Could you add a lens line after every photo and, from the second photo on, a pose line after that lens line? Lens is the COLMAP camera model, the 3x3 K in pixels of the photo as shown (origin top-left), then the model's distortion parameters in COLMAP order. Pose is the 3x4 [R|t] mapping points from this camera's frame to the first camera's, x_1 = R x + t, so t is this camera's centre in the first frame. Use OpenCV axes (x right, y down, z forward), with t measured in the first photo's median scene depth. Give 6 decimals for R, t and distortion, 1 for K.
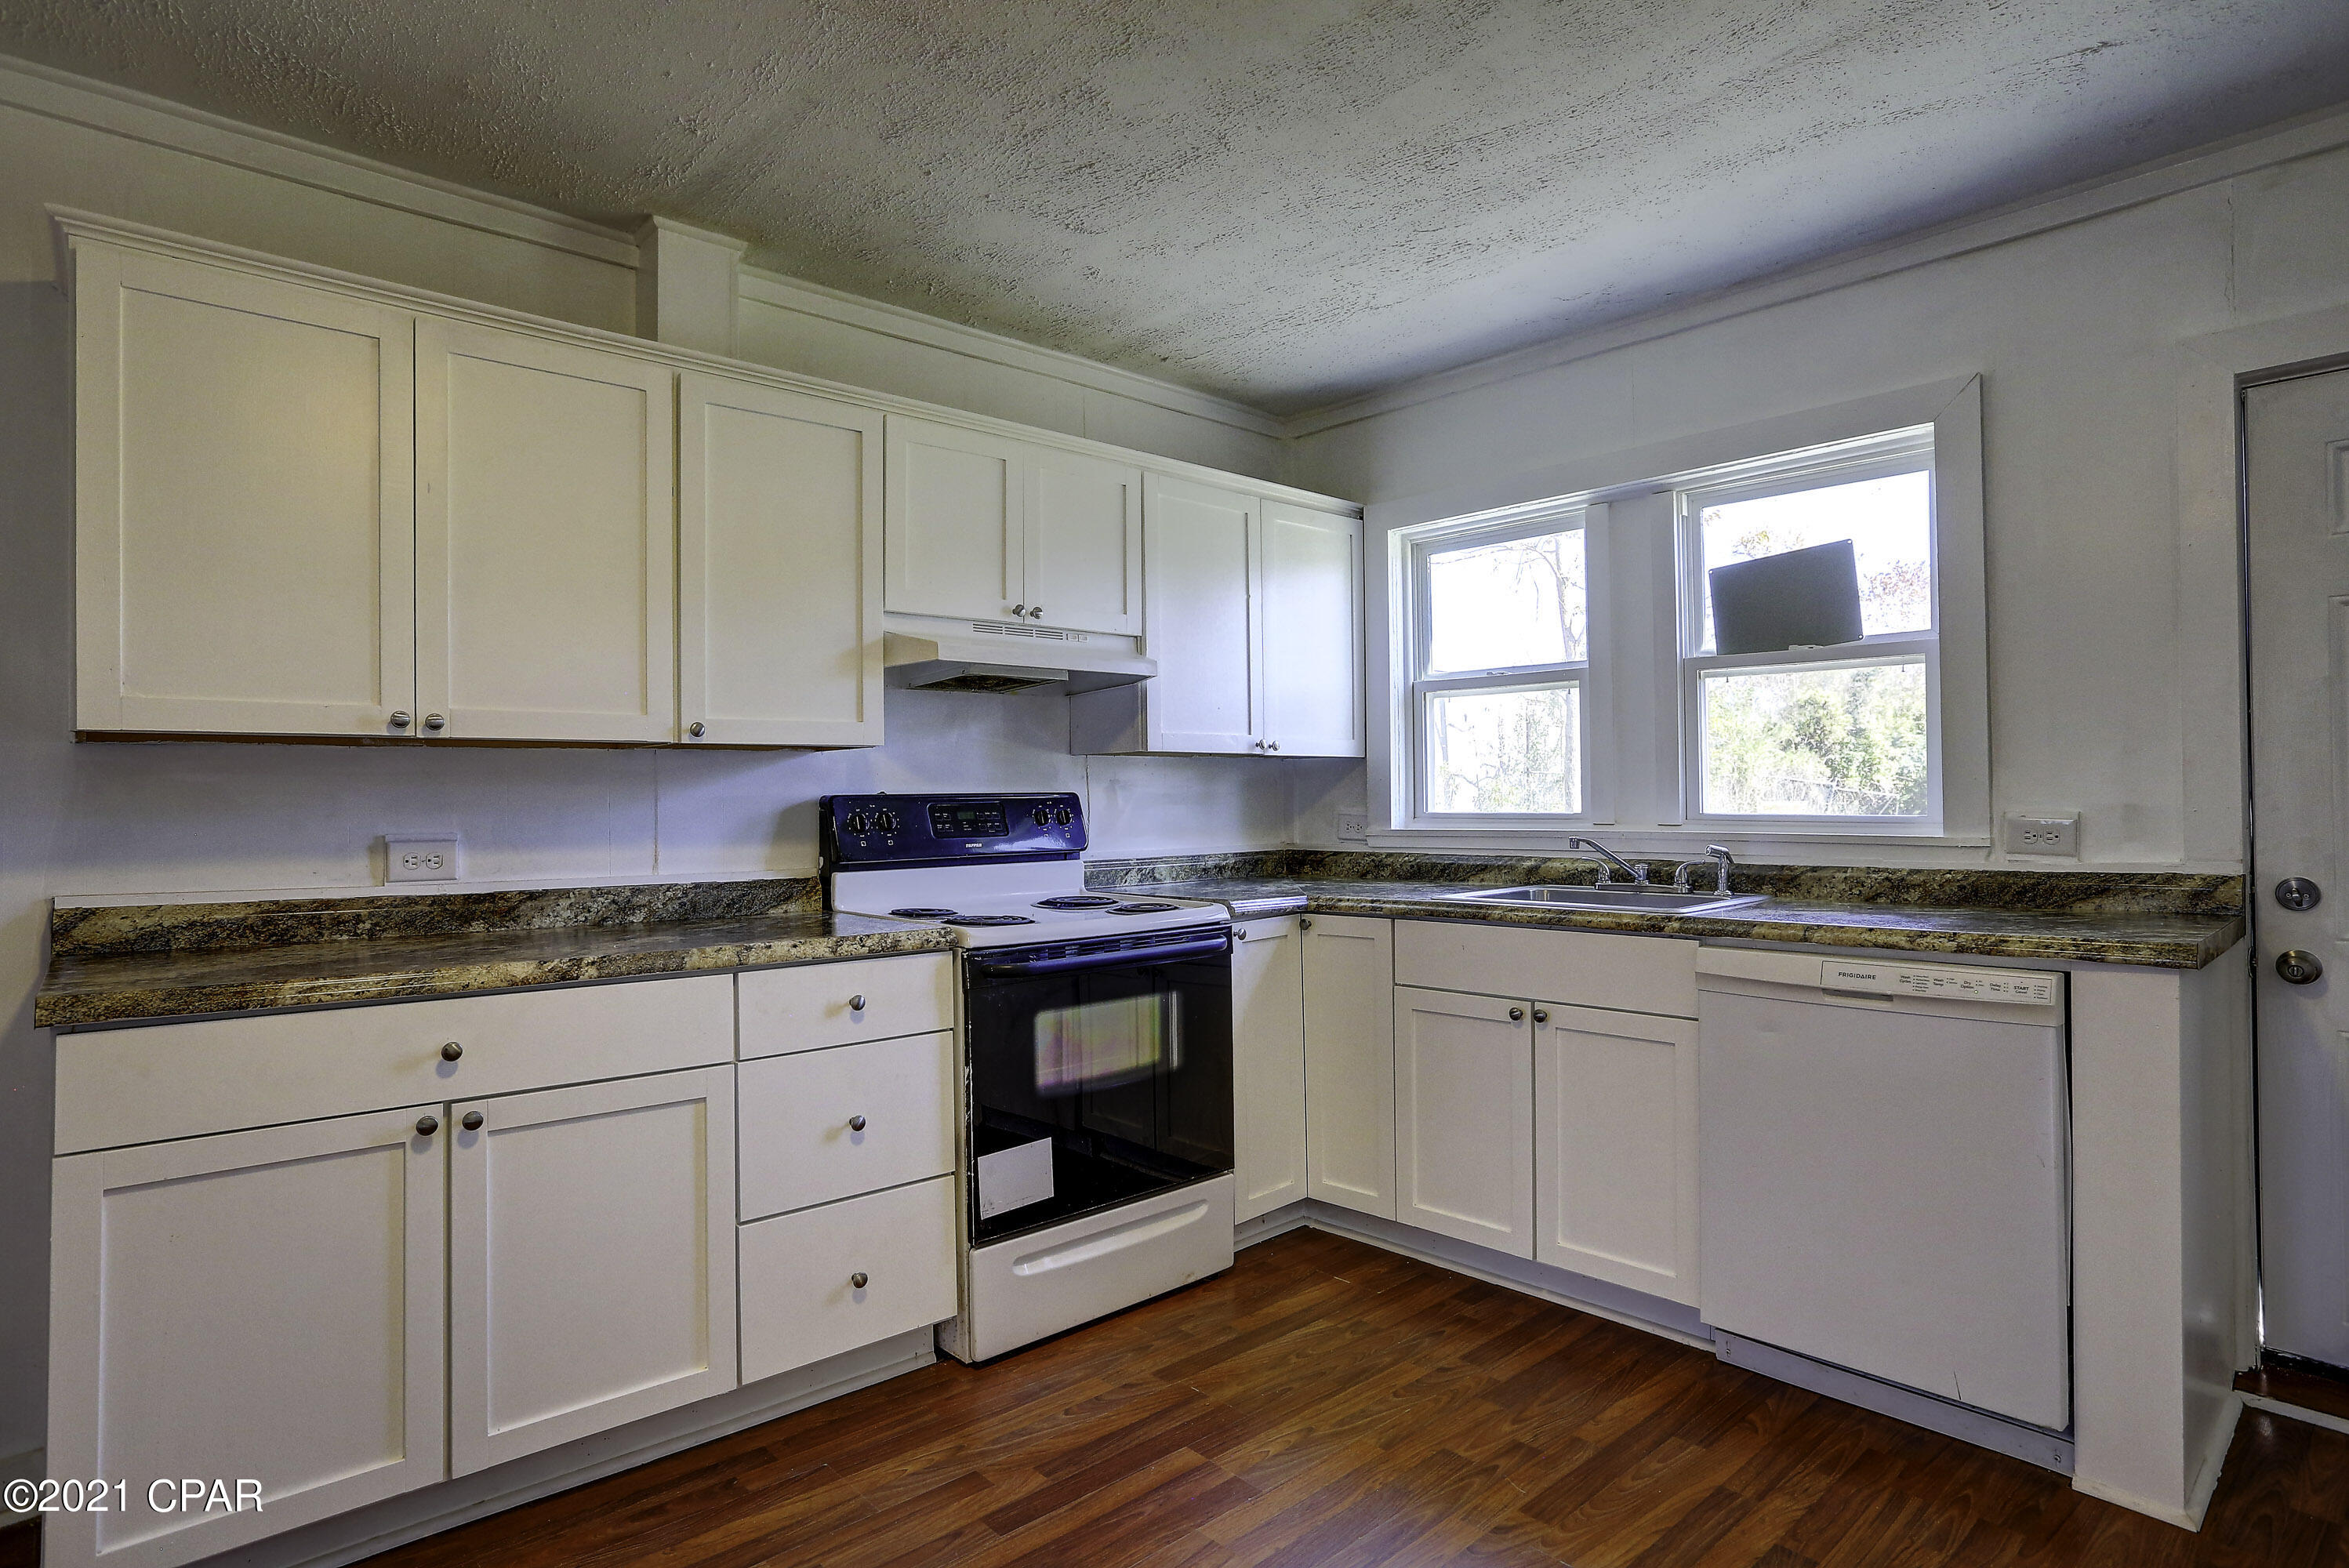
lens RADIAL K [[1244.8, 0, 1178.0], [0, 1244.8, 778.5], [0, 0, 1]] dist [-0.007437, 0.001291]
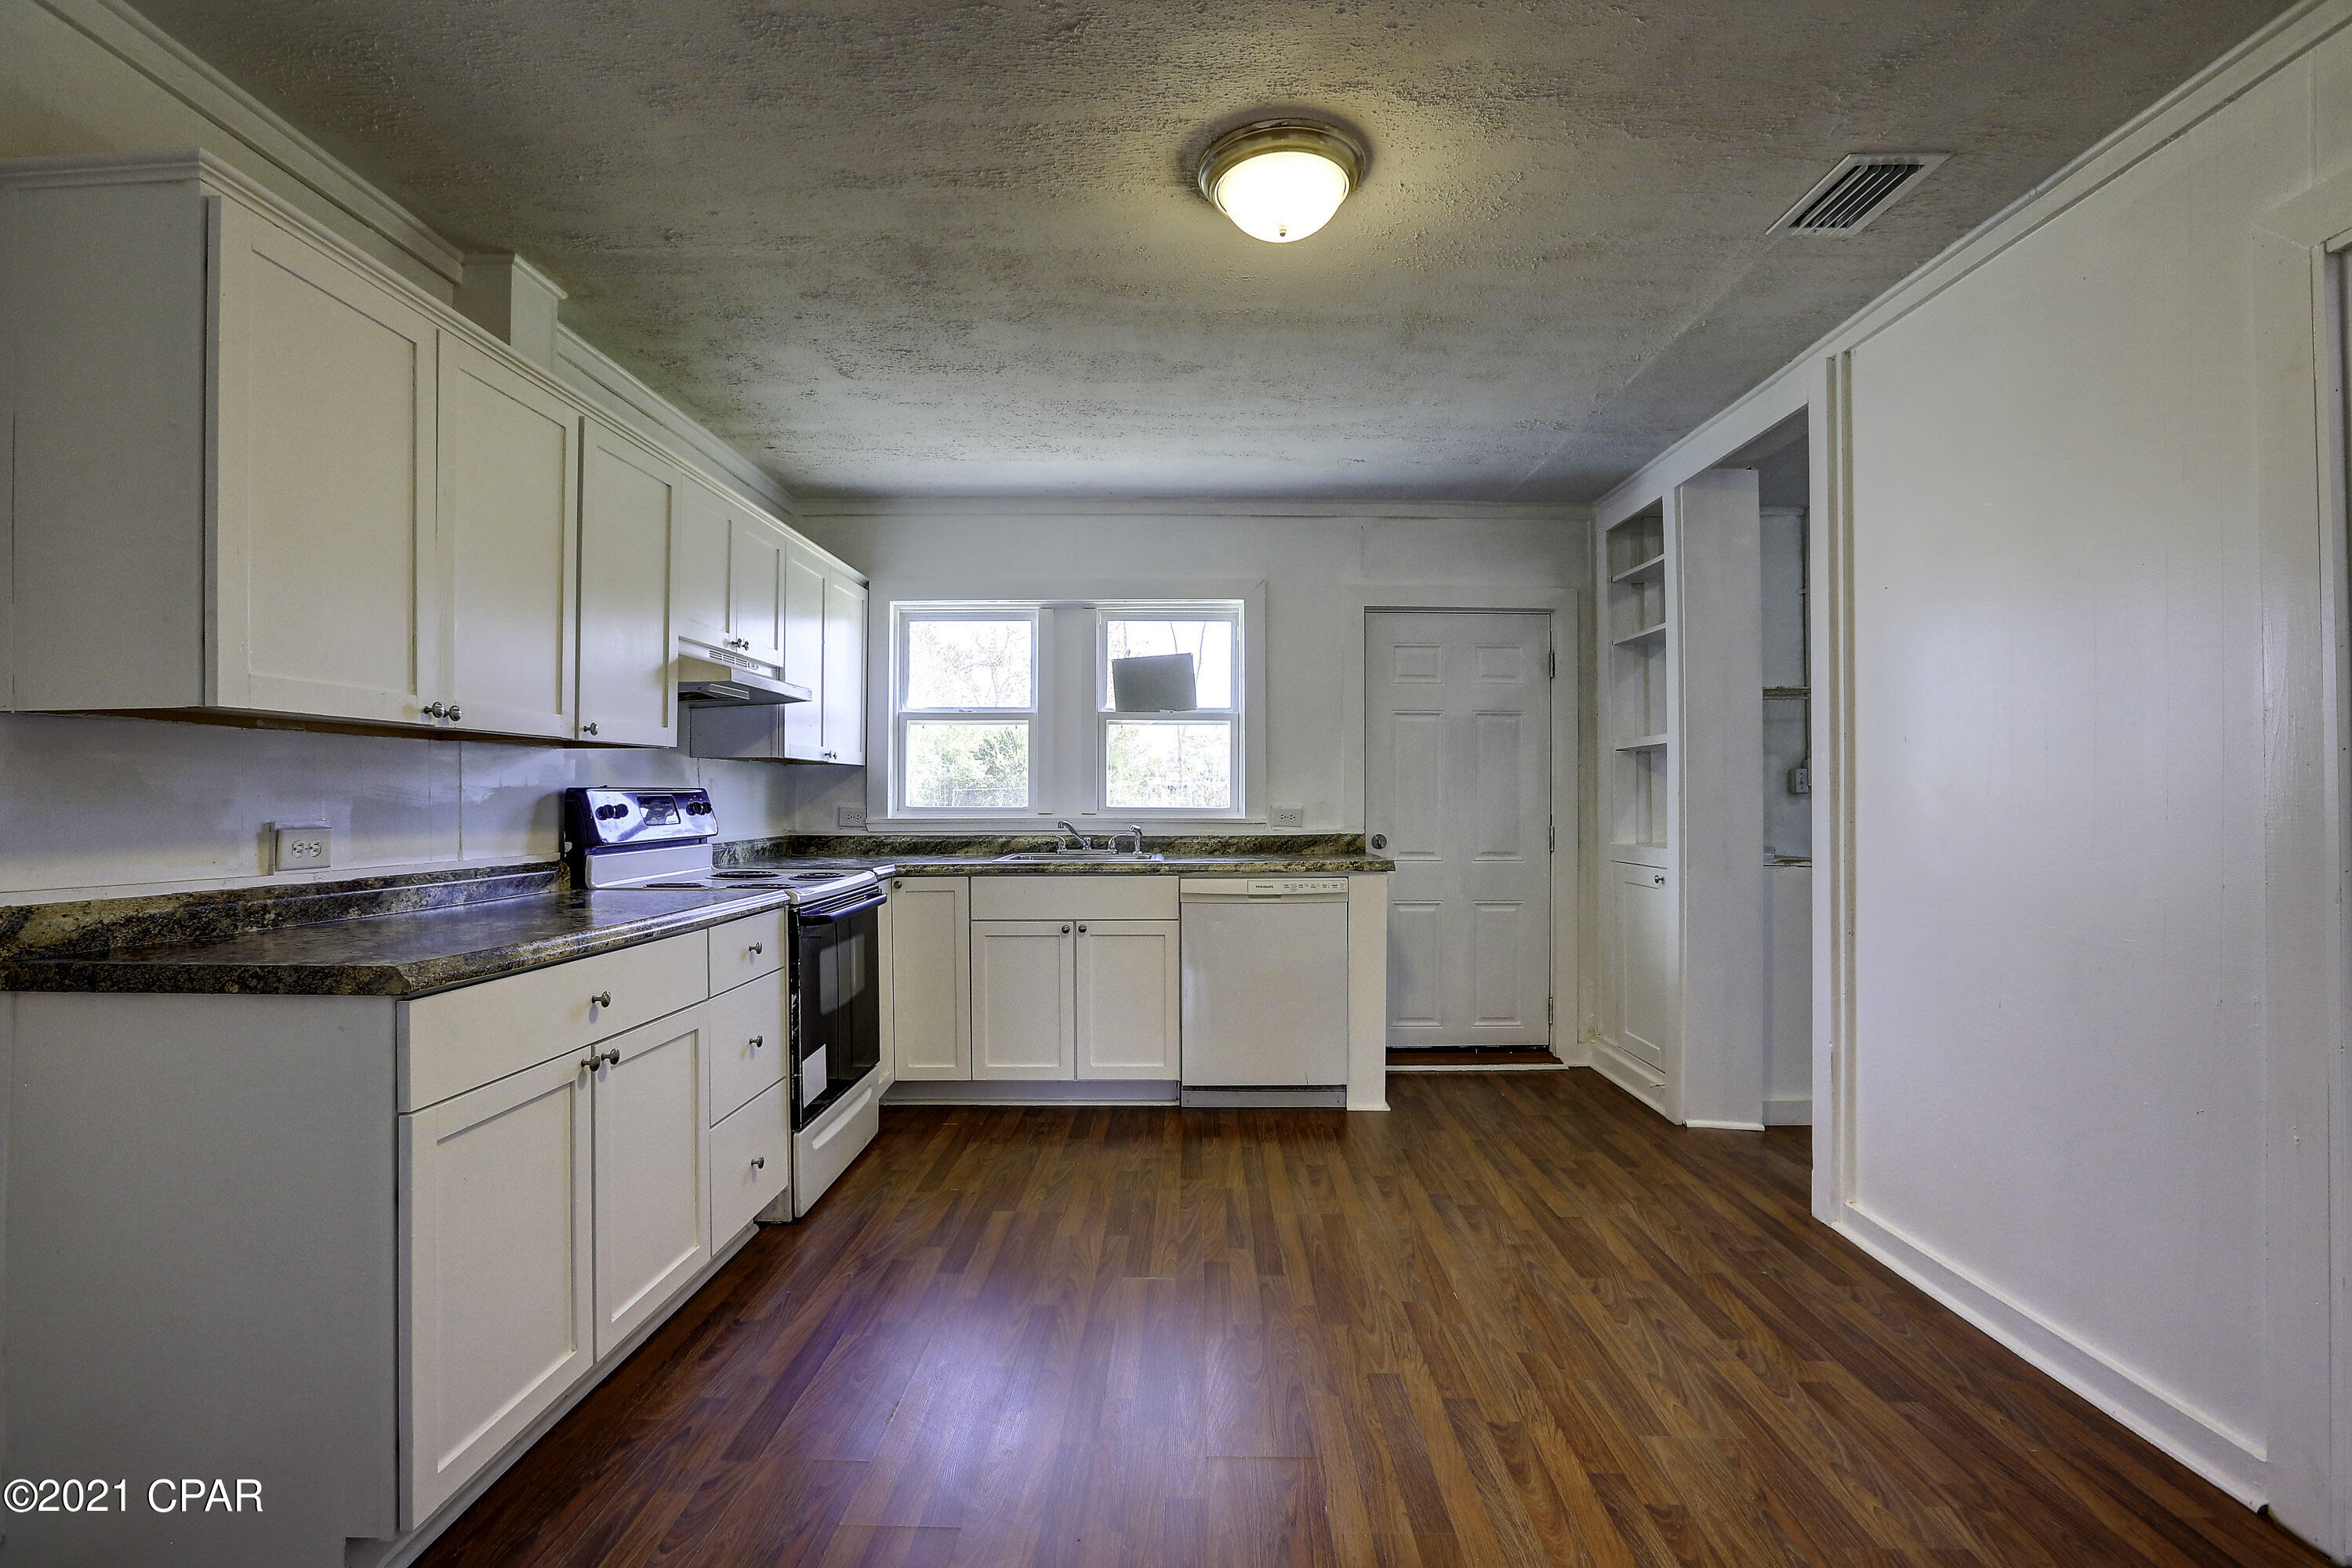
lens RADIAL K [[1085.1, 0, 1152.4], [0, 1085.1, 785.6], [0, 0, 1]] dist [-0.016571, 0.000117]
pose [[0.697084, 0.015768, 0.716816, -0.634306], [-0.017333, 0.999837, -0.005138, 0.007902], [-0.716780, -0.008843, 0.697243, -0.054538]]
